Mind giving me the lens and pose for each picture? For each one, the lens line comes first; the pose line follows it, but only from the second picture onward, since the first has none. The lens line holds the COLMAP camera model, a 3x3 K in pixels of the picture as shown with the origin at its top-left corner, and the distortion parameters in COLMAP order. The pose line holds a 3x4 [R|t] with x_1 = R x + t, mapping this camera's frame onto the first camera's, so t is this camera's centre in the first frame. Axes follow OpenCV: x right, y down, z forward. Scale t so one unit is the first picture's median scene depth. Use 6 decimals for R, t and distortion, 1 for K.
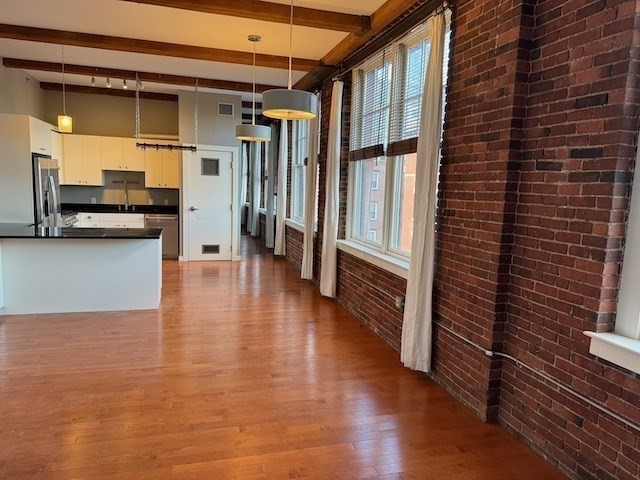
lens RADIAL K [[444.4, 0, 316.6], [0, 444.4, 244.4], [0, 0, 1]] dist [0.047365, -0.011398]
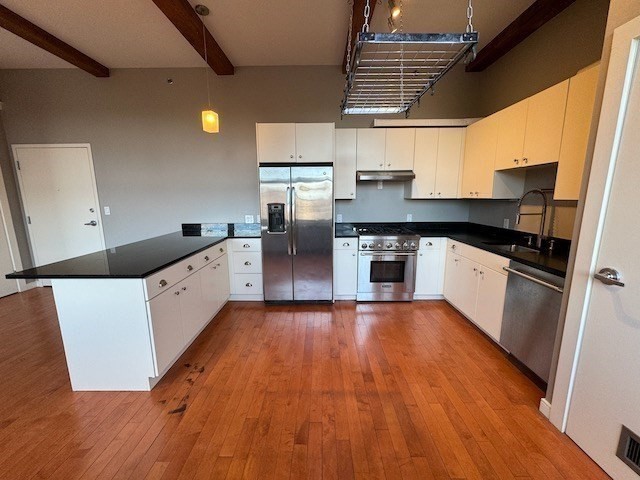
lens RADIAL K [[256.0, 0, 320.2], [0, 256.0, 240.2], [0, 0, 1]] dist [0.002446, -0.000778]
pose [[-0.285877, 0.123916, -0.950221, -0.087601], [-0.132328, 0.976999, 0.167219, -0.102438], [0.949086, 0.173545, -0.262904, 0.872005]]
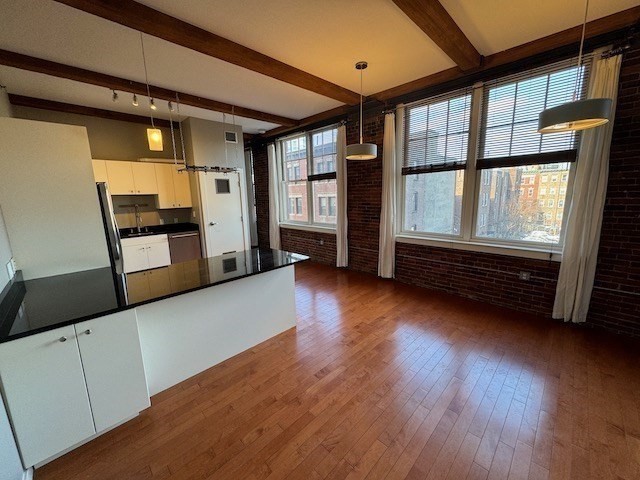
lens RADIAL K [[256.0, 0, 315.4], [0, 256.0, 237.0], [0, 0, 1]] dist [0.002446, -0.000778]
pose [[0.875709, -0.140845, 0.461839, -0.353955], [0.122010, 0.990017, 0.070574, -0.060120], [-0.467169, -0.005454, 0.884151, 0.293164]]
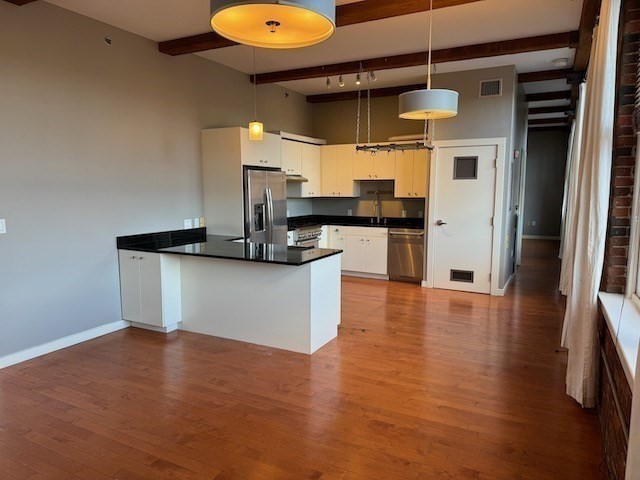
lens RADIAL K [[444.4, 0, 321.1], [0, 444.4, 241.9], [0, 0, 1]] dist [0.047365, -0.011398]
pose [[0.721900, 0.047290, -0.690379, 0.115161], [-0.064801, 0.997898, 0.000595, -0.033352], [0.688956, 0.044307, 0.723447, 0.287220]]
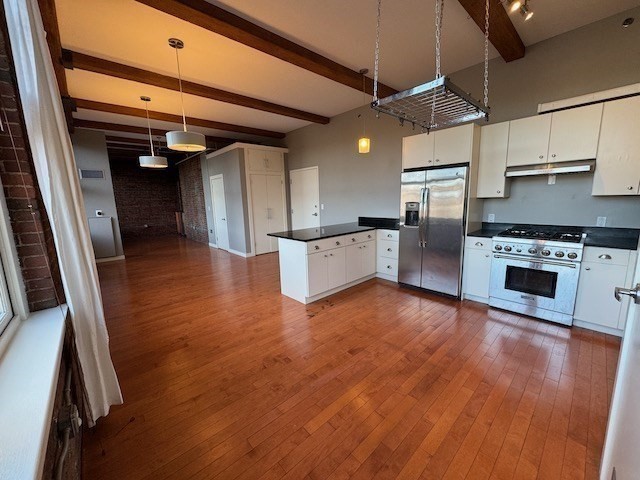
lens RADIAL K [[256.0, 0, 317.5], [0, 256.0, 240.5], [0, 0, 1]] dist [0.002446, -0.000778]
pose [[-0.900645, 0.056936, -0.430809, -0.087097], [-0.065235, 0.962430, 0.263576, -0.125702], [0.429630, 0.265492, -0.863094, 1.030148]]
